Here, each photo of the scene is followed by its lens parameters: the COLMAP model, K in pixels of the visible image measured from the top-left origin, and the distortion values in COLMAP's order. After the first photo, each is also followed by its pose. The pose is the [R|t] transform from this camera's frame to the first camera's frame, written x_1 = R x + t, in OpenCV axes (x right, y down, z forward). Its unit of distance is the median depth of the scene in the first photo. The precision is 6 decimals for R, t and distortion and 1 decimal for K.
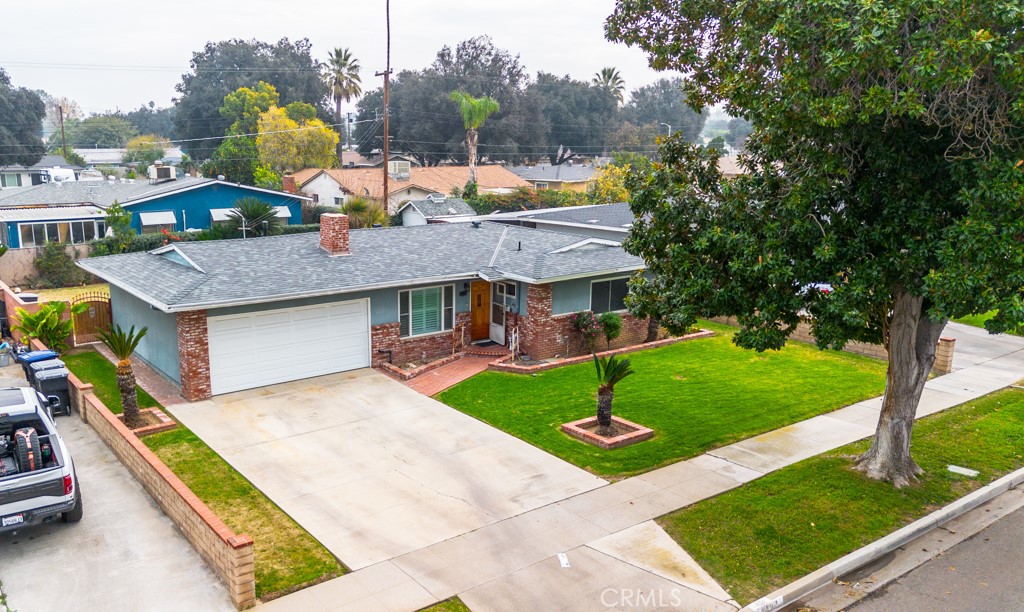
lens RADIAL K [[814.5, 0, 455.3], [0, 814.5, 344.9], [0, 0, 1]] dist [0.046807, -0.020972]
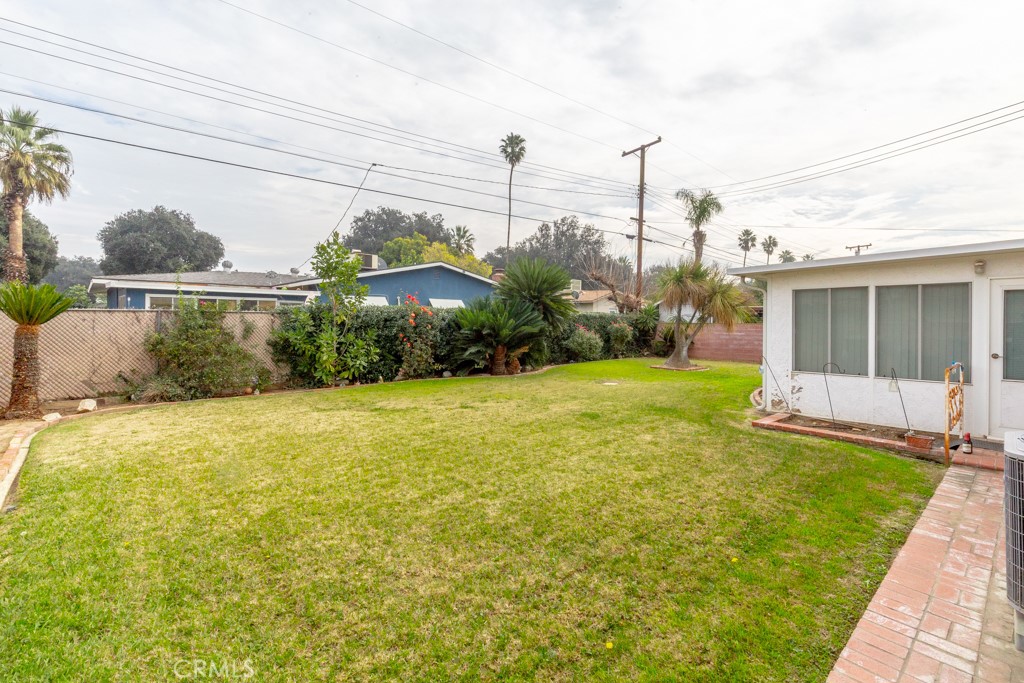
lens RADIAL K [[466.7, 0, 515.9], [0, 466.7, 336.4], [0, 0, 1]] dist [0.004423, -0.000744]
pose [[0.994068, 0.003745, 0.108696, -0.512206], [0.019848, 0.976378, -0.215156, -0.067359], [-0.106934, 0.216037, 0.970512, 1.102360]]
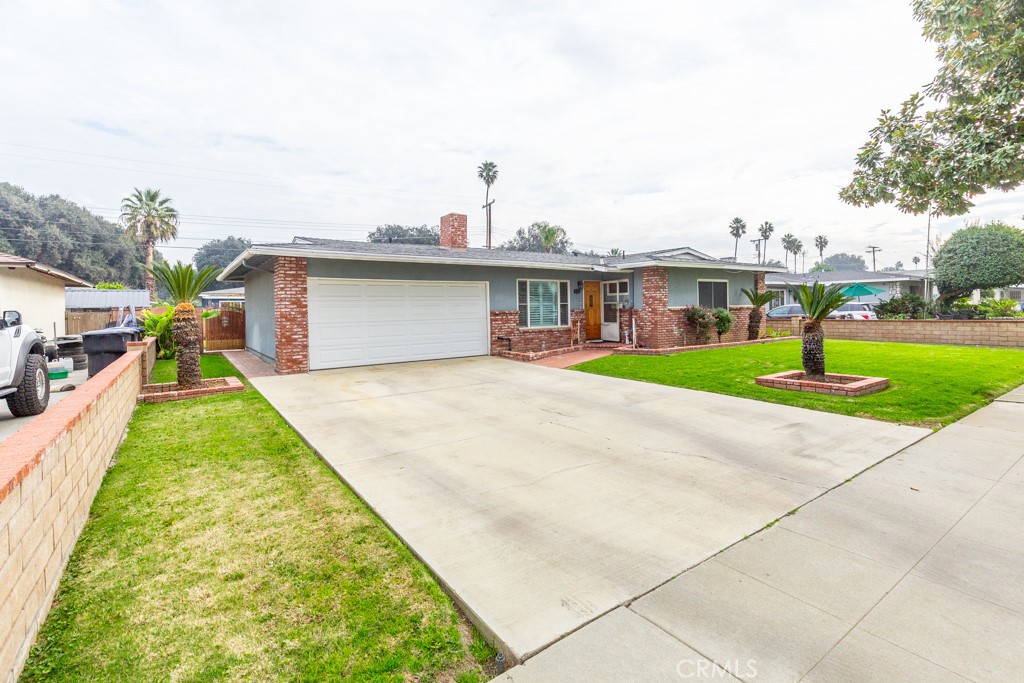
lens RADIAL K [[466.7, 0, 517.4], [0, 466.7, 322.0], [0, 0, 1]] dist [0.004423, -0.000744]
pose [[0.999797, -0.019360, -0.005612, -0.066638], [0.017626, 0.974753, -0.222590, 0.110680], [0.009780, 0.222446, 0.974896, 0.450458]]
